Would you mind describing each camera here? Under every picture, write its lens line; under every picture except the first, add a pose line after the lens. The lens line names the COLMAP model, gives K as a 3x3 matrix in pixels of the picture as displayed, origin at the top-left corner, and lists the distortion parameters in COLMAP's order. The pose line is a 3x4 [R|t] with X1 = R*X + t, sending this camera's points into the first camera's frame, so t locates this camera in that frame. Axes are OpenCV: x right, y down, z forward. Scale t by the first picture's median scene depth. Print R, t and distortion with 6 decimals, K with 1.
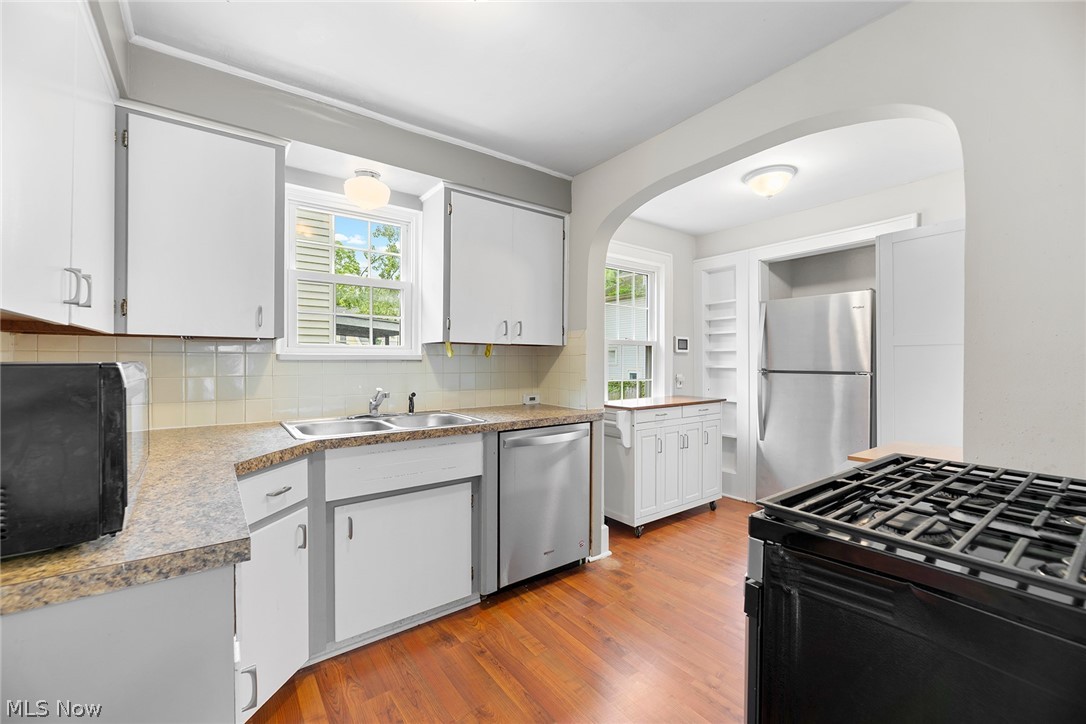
lens RADIAL K [[443.4, 0, 545.6], [0, 443.4, 359.6], [0, 0, 1]] dist [-0.000790, 0.000160]
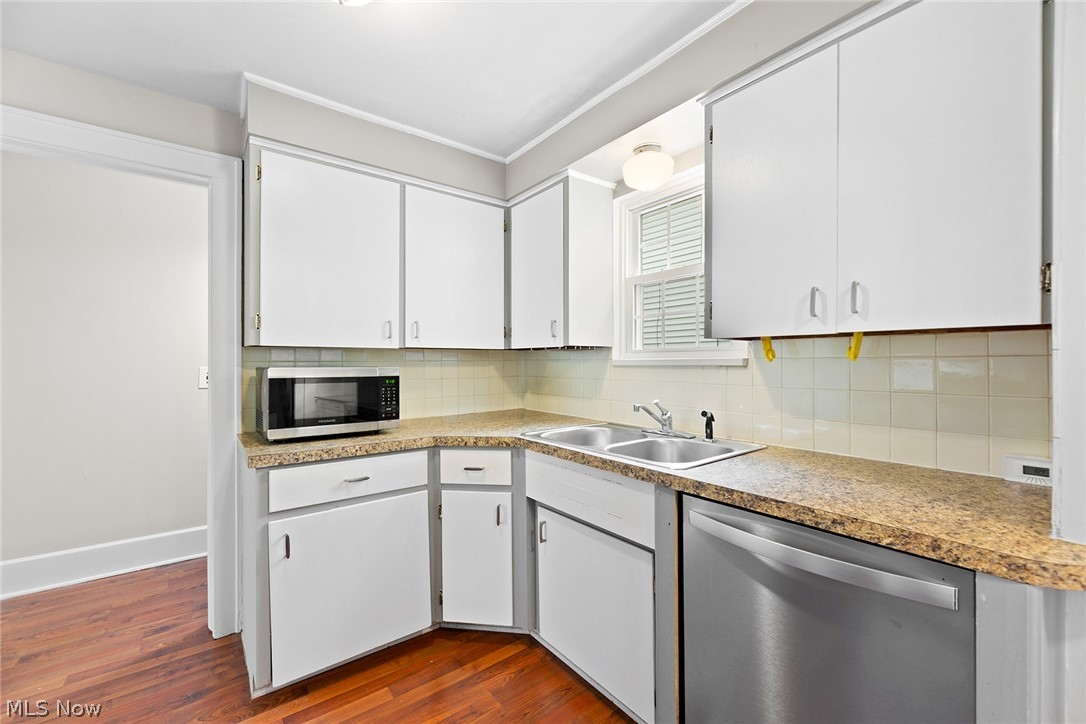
lens RADIAL K [[443.2, 0, 538.4], [0, 443.2, 358.2], [0, 0, 1]] dist [-0.000657, -0.000545]
pose [[0.006896, -0.009683, -0.999929, 0.316948], [0.004296, 0.999944, -0.009654, -0.004202], [0.999967, -0.004229, 0.006937, 0.540919]]
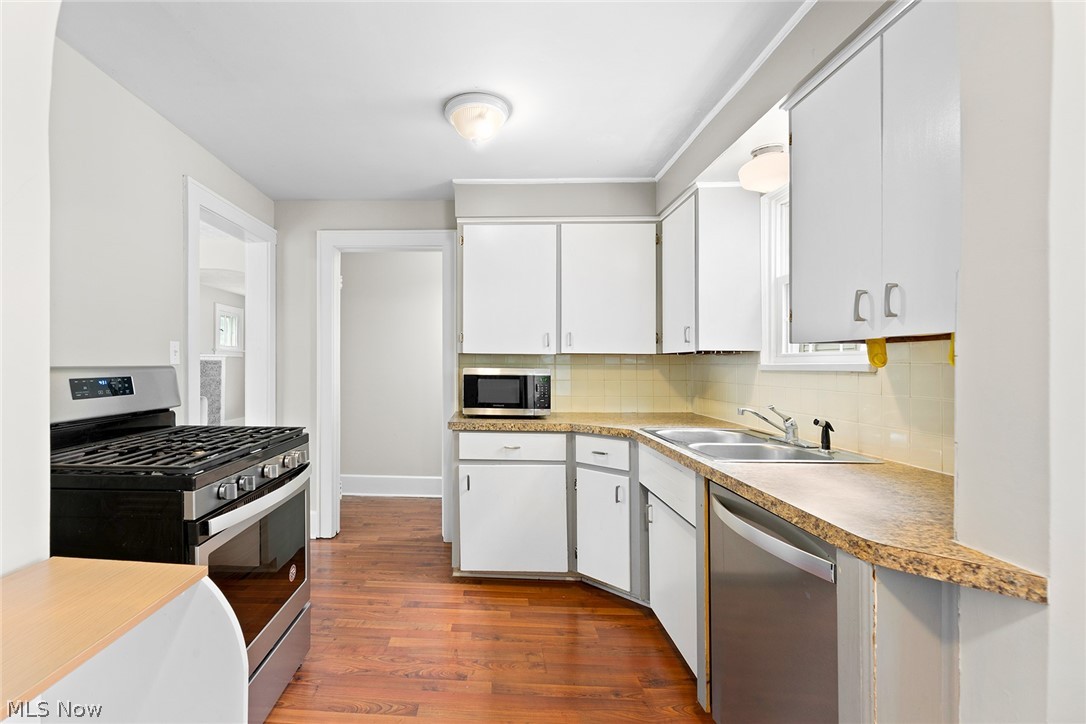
lens RADIAL K [[473.7, 0, 470.4], [0, 473.7, 364.4], [0, 0, 1]] dist [-0.001488, -0.000116]
pose [[-0.634060, -0.006557, -0.773256, 0.452304], [-0.006464, 0.999974, -0.003179, -0.002853], [0.773257, 0.002982, -0.634086, 0.784443]]
